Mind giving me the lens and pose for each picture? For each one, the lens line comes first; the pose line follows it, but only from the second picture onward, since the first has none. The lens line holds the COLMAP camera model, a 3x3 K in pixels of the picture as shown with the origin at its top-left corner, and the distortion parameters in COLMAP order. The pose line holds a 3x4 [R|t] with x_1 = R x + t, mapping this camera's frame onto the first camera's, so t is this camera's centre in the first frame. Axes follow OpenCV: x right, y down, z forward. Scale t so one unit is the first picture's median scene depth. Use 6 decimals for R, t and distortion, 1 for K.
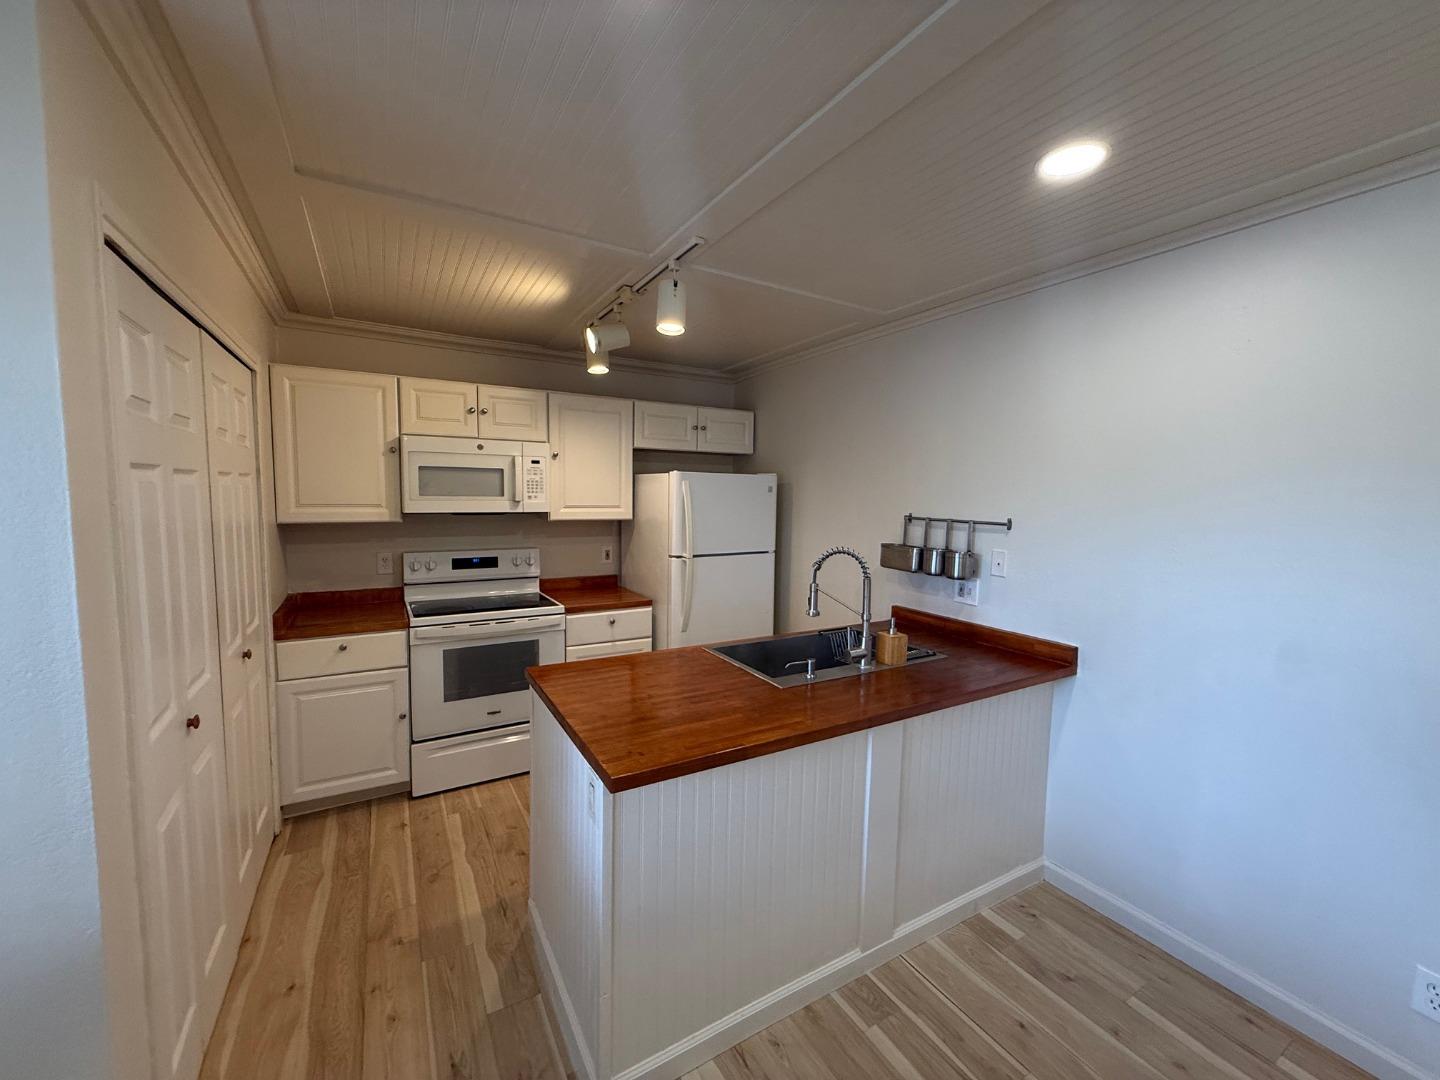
lens RADIAL K [[581.8, 0, 717.9], [0, 581.8, 536.8], [0, 0, 1]] dist [0.000984, 0.000184]
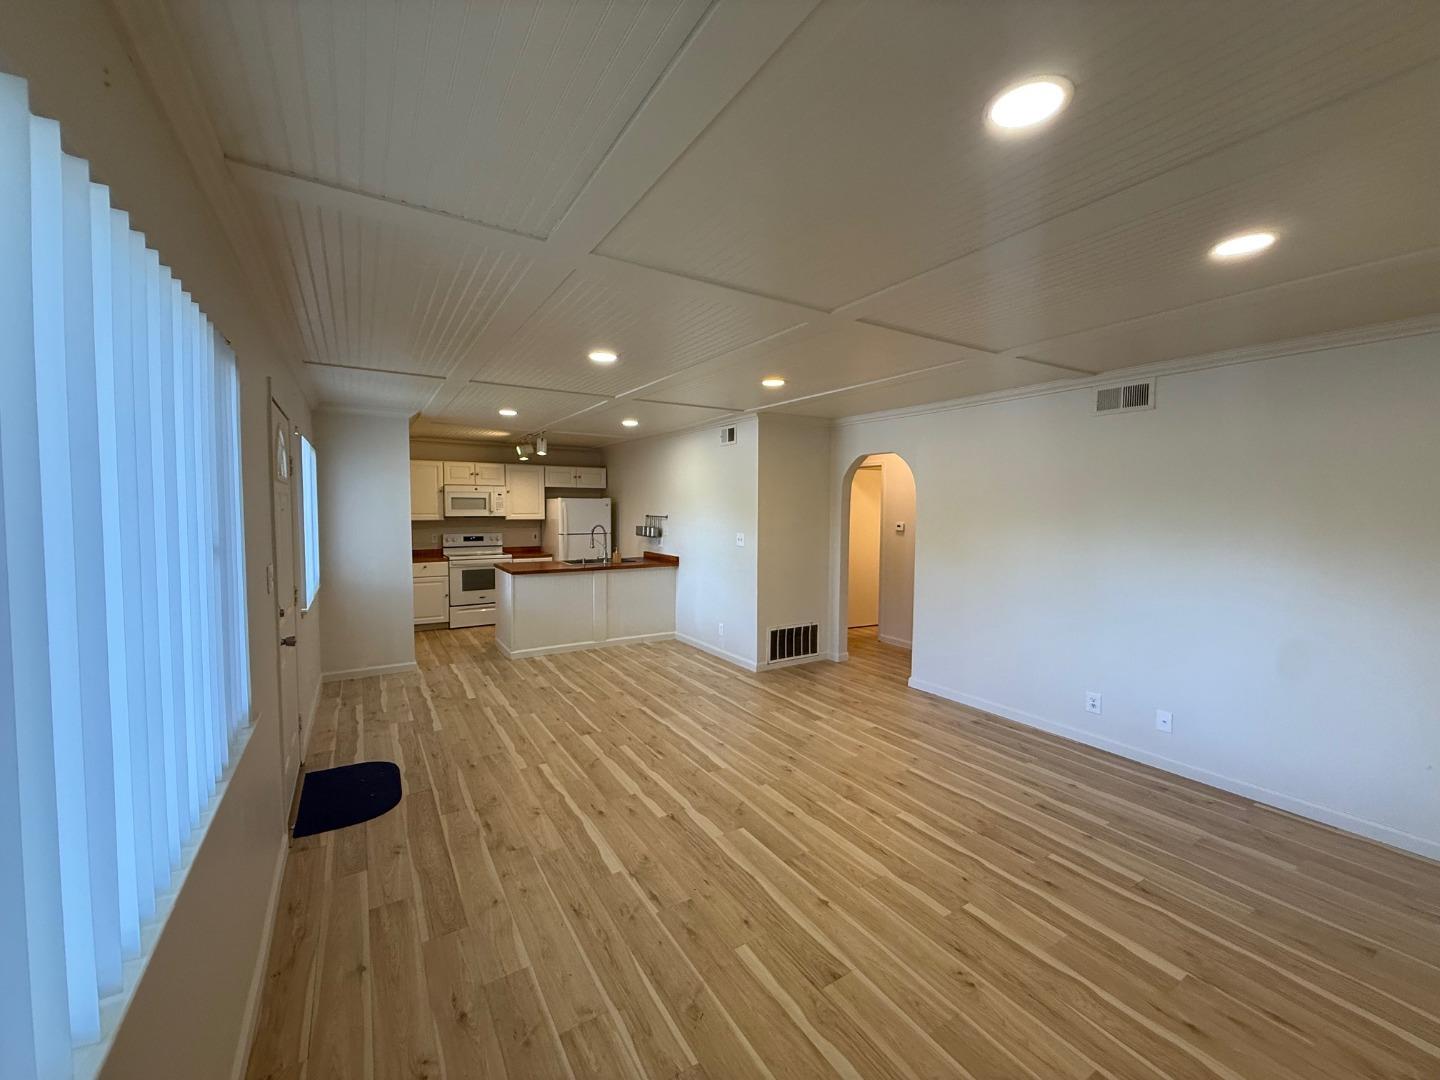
lens RADIAL K [[574.9, 0, 717.1], [0, 574.9, 538.3], [0, 0, 1]] dist [-0.000762, 0.001005]
pose [[0.999368, -0.012232, 0.033376, 0.522248], [0.012948, 0.999689, -0.021334, 0.116929], [-0.033104, 0.021753, 0.999215, -1.450145]]
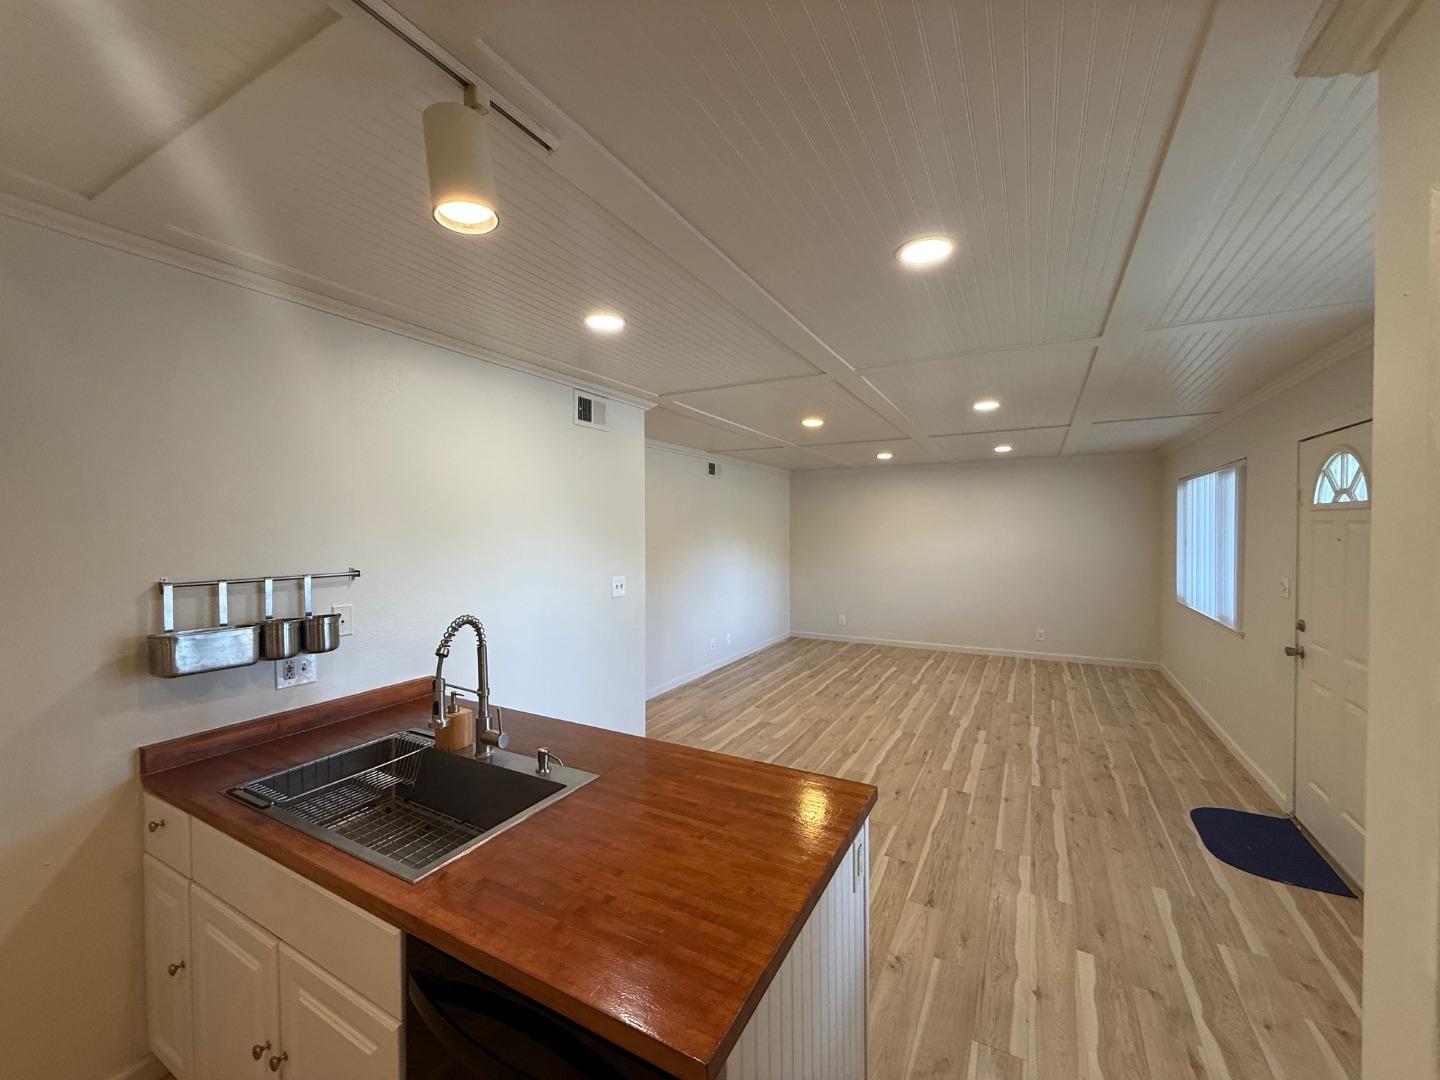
lens RADIAL K [[574.9, 0, 717.1], [0, 574.9, 538.3], [0, 0, 1]] dist [-0.000762, 0.001005]
pose [[-0.515713, -0.029310, 0.856260, -0.426701], [0.062318, 0.995484, 0.071609, -0.082796], [-0.854492, 0.090290, -0.511558, 0.780056]]
